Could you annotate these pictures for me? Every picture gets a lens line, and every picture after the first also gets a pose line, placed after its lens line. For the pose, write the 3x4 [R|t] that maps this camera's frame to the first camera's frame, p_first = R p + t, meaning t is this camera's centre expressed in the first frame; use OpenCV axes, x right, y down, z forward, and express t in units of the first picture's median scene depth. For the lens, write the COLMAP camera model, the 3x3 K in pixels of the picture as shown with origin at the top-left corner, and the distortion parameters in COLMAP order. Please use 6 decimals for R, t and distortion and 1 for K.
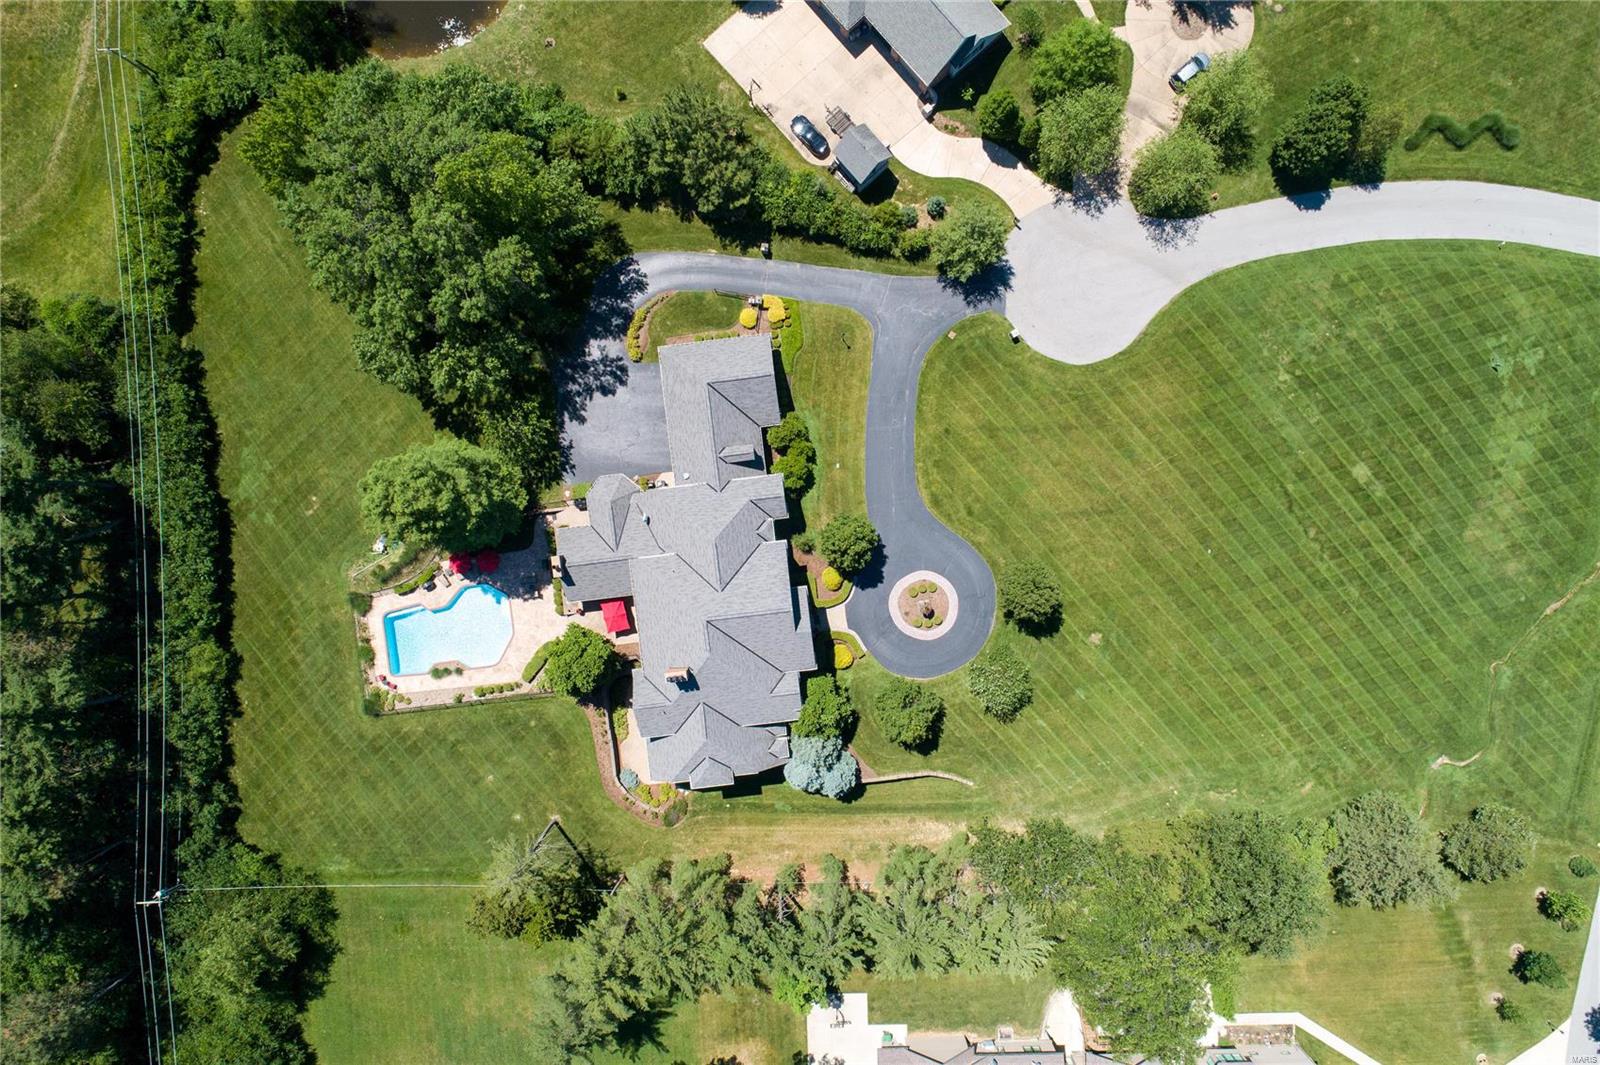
lens RADIAL K [[1064.5, 0, 801.2], [0, 1064.5, 531.8], [0, 0, 1]] dist [-0.029079, 0.000613]
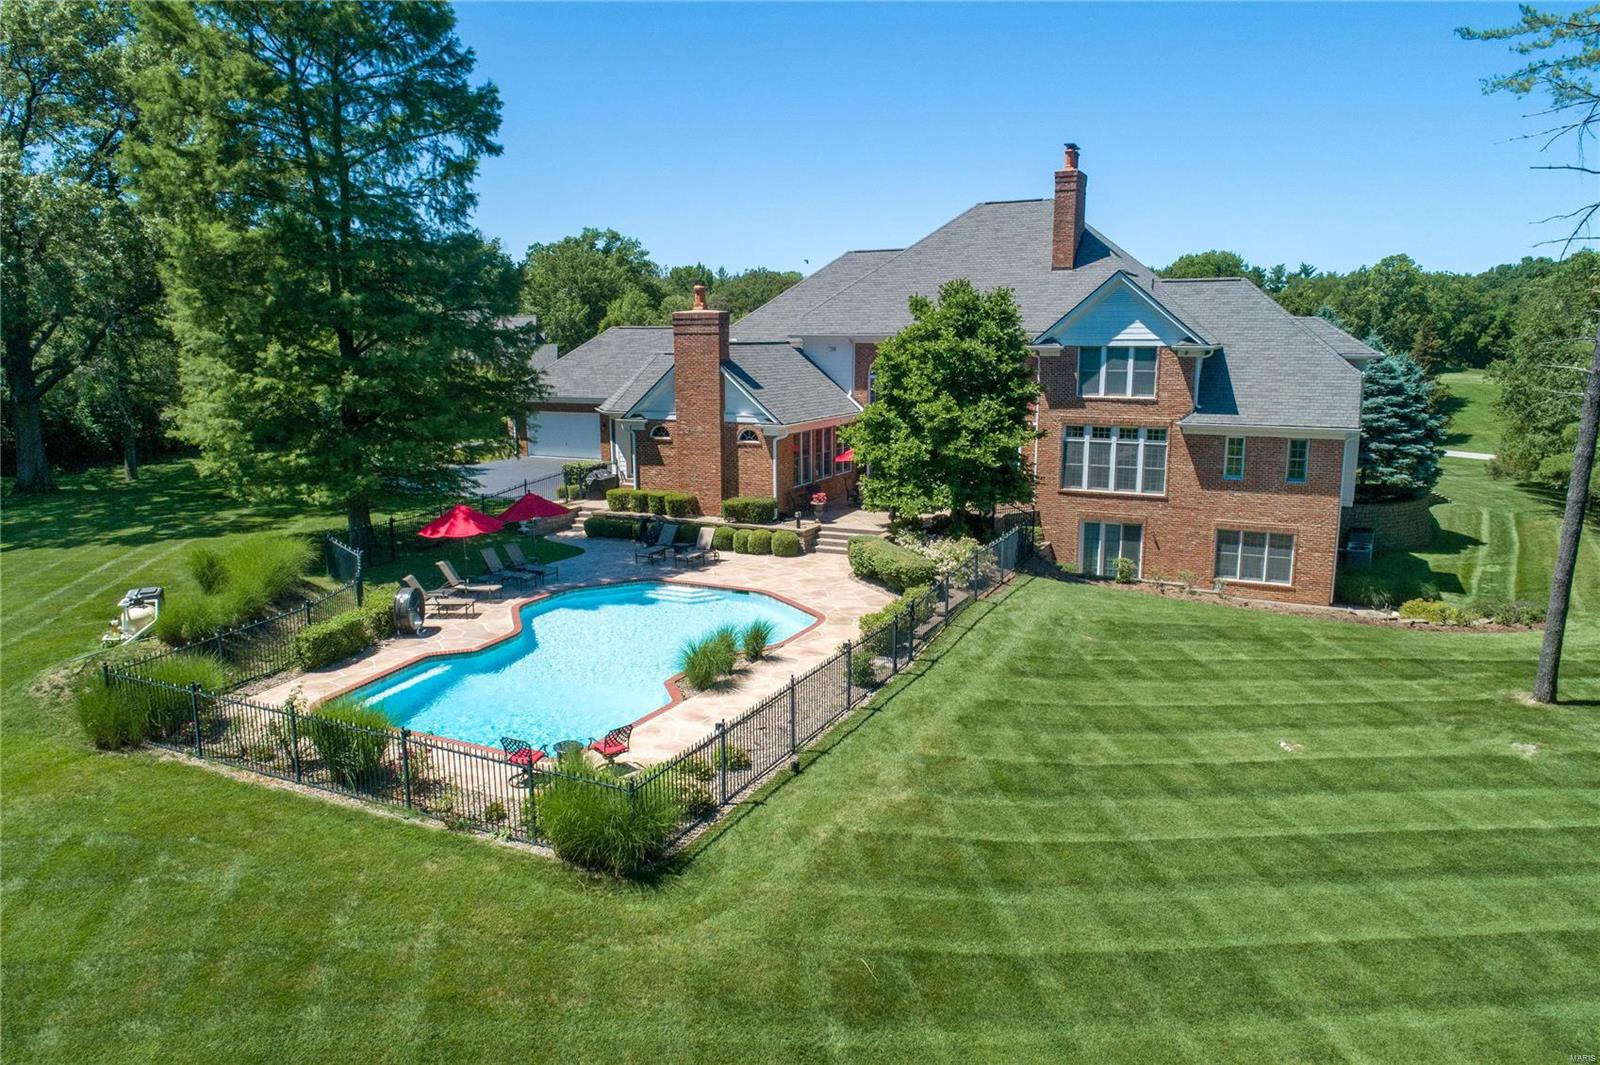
lens RADIAL K [[1064.5, 0, 802.1], [0, 1064.5, 533.6], [0, 0, 1]] dist [-0.029079, 0.000613]
pose [[0.543071, -0.140784, 0.827800, -0.503184], [0.839619, 0.078502, -0.537474, 0.260380], [0.010684, 0.986923, 0.160837, 0.933335]]
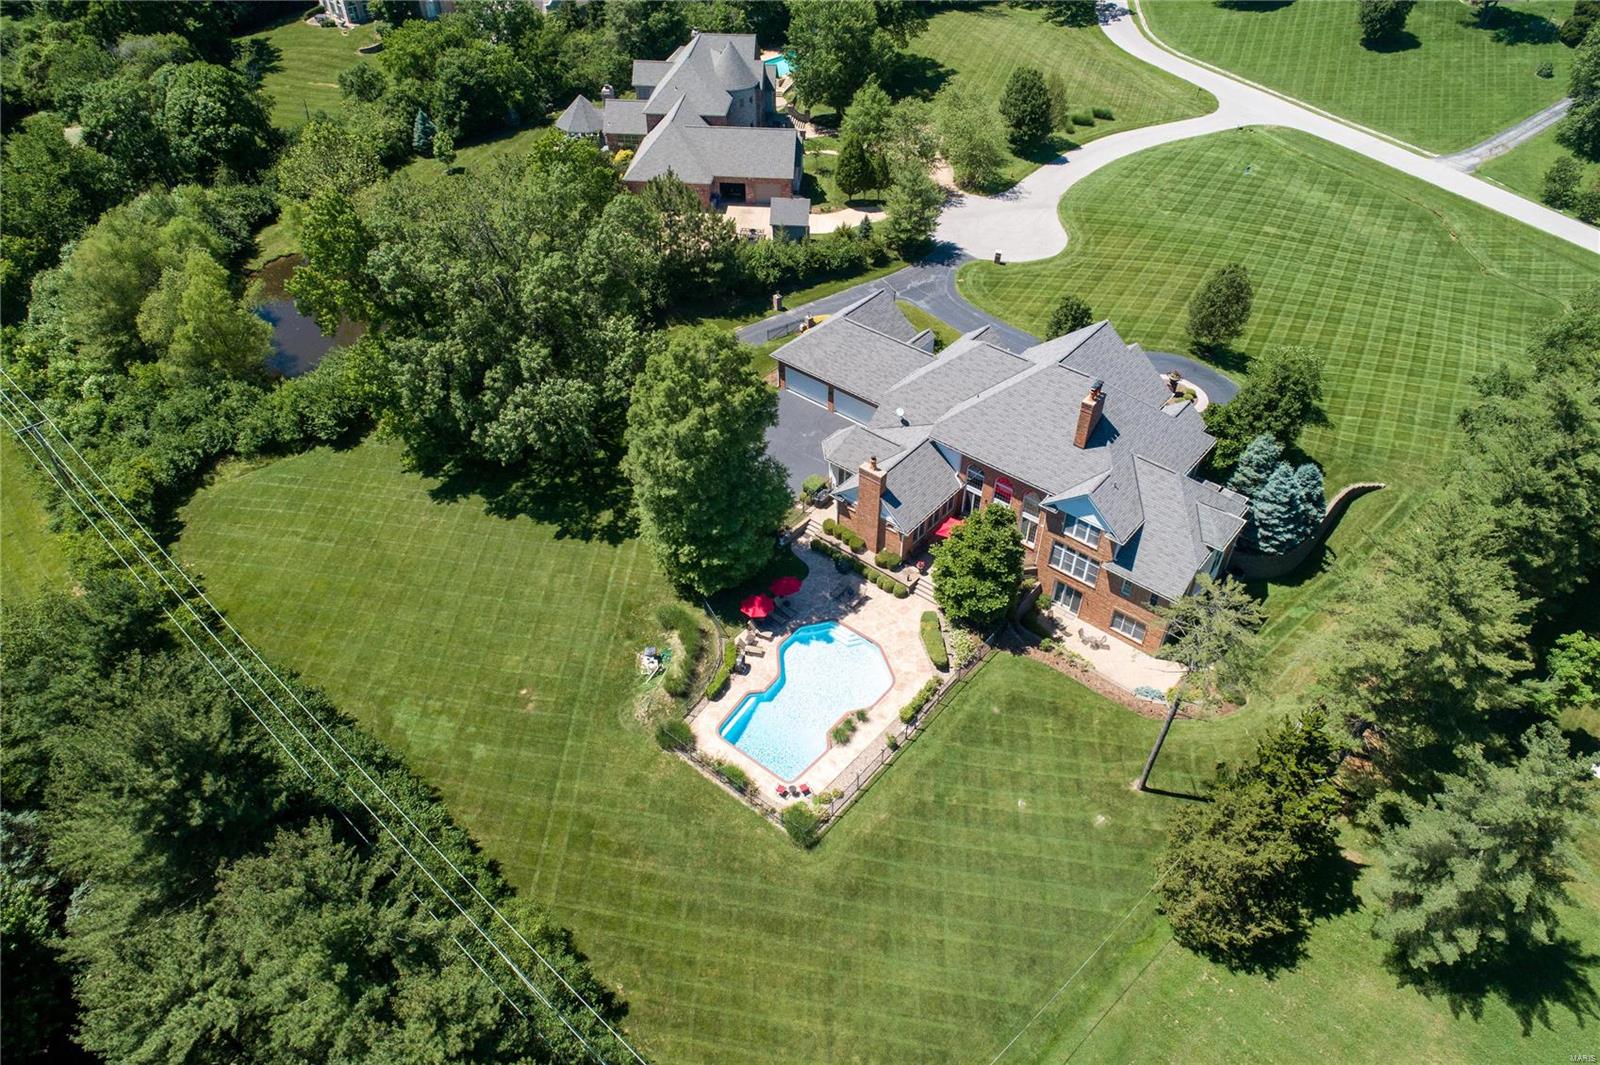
lens RADIAL K [[1064.5, 0, 800.1], [0, 1064.5, 532.2], [0, 0, 1]] dist [-0.029079, 0.000613]
pose [[0.729412, -0.459953, 0.506361, -0.625088], [0.684016, 0.480701, -0.548679, 0.406348], [0.008959, 0.746572, 0.665244, 0.481227]]
